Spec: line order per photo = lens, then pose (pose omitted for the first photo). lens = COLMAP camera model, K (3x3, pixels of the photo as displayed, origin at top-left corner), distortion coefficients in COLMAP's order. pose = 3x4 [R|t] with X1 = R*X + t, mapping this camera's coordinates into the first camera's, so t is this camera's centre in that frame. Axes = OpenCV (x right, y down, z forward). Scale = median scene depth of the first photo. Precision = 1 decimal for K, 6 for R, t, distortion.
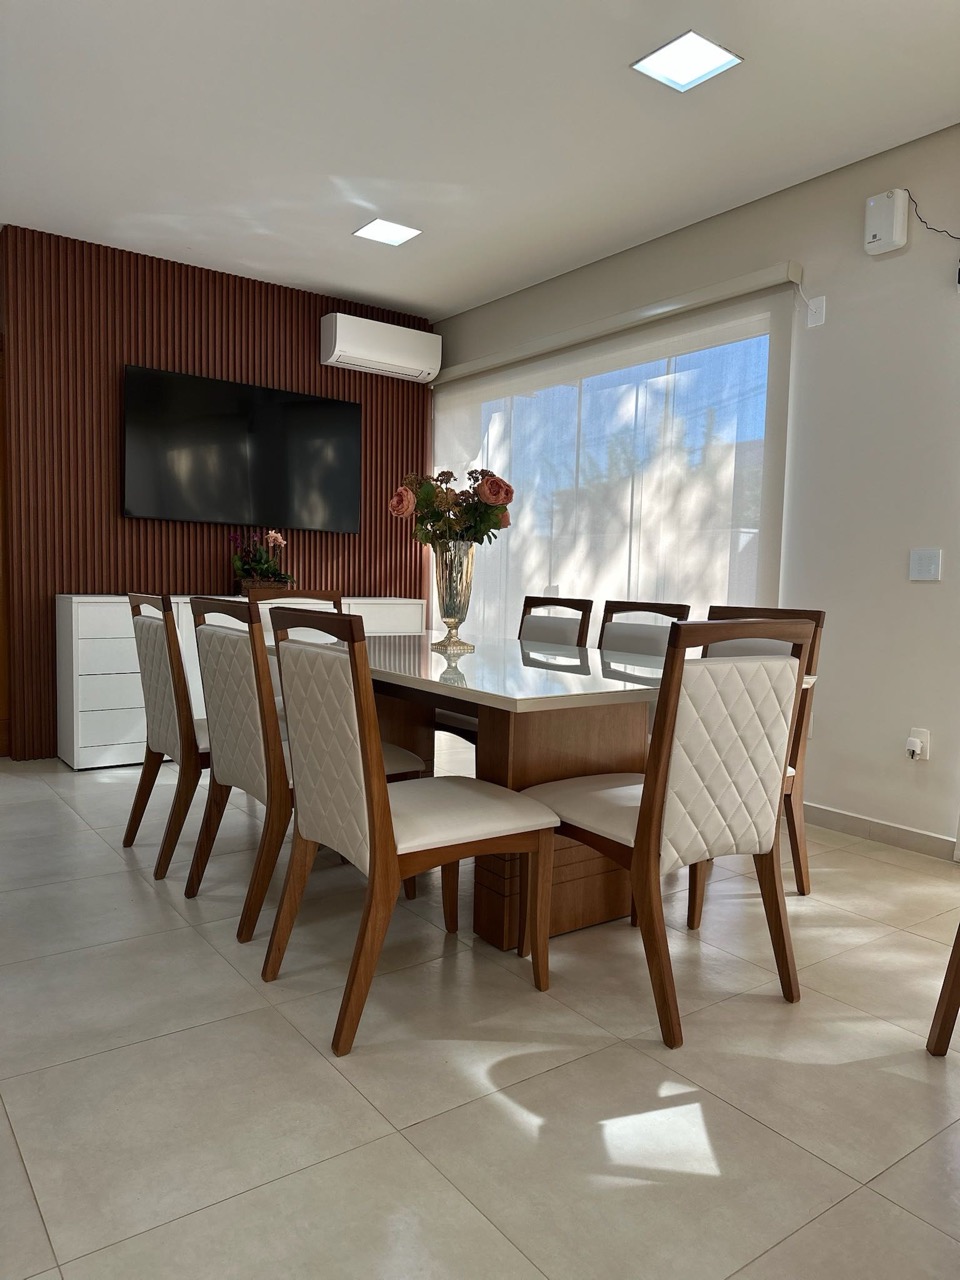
lens RADIAL K [[900.8, 0, 480.6], [0, 900.8, 645.2], [0, 0, 1]] dist [0.053120, -0.068299]
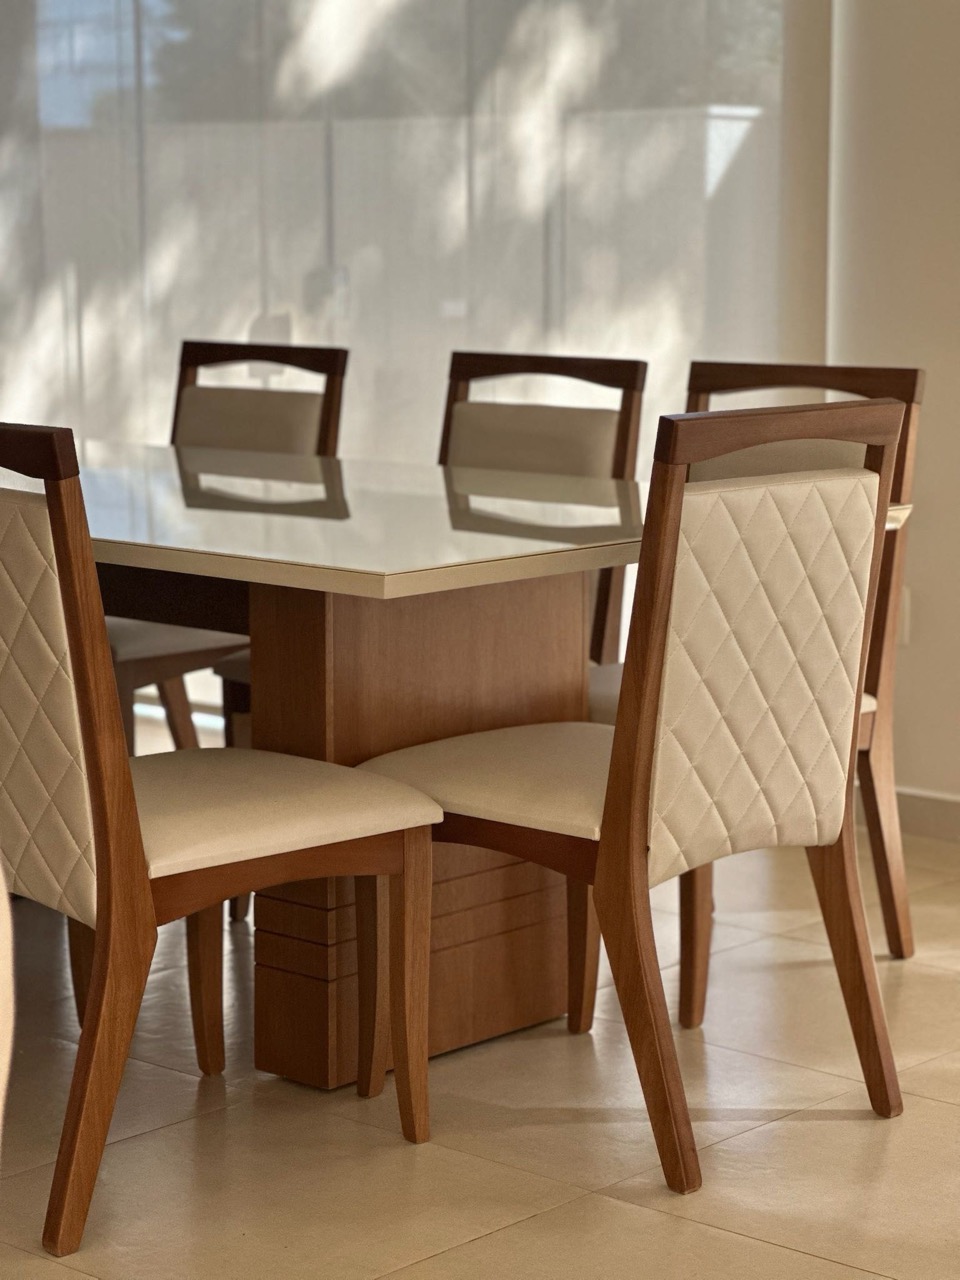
lens RADIAL K [[3065.9, 0, 494.2], [0, 3065.9, 633.9], [0, 0, 1]] dist [0.138834, 0.000000]
pose [[0.975640, -0.056648, 0.211937, -0.211762], [0.042455, 0.996577, 0.070929, -0.023701], [-0.215230, -0.060204, 0.974706, -0.591248]]
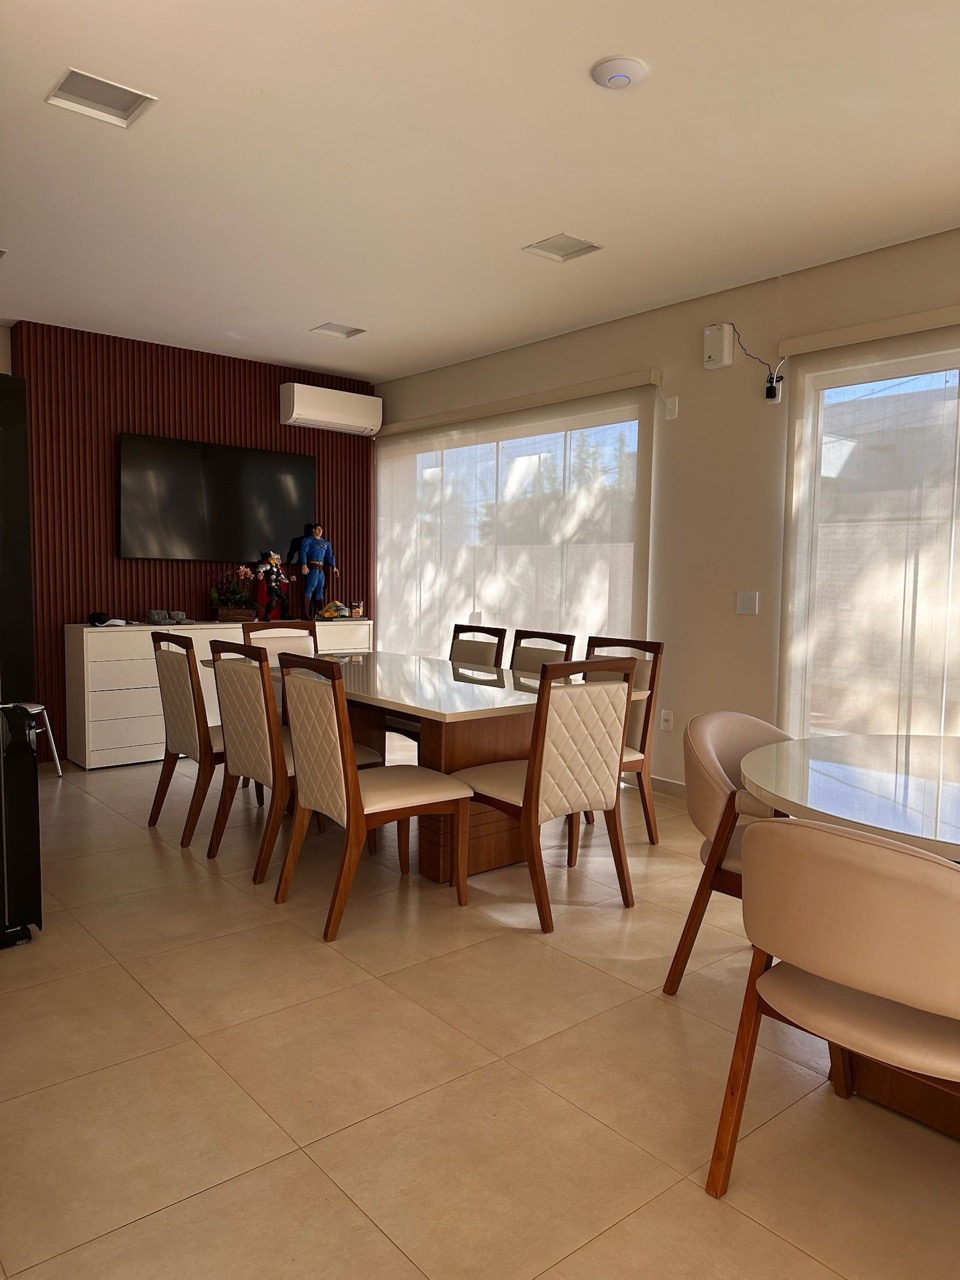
lens RADIAL K [[900.8, 0, 473.9], [0, 900.8, 644.0], [0, 0, 1]] dist [0.053120, -0.068299]
pose [[0.997900, -0.014251, 0.063192, -0.005917], [0.014003, 0.999892, 0.004361, -0.049678], [-0.063248, -0.003467, 0.997992, -0.419674]]
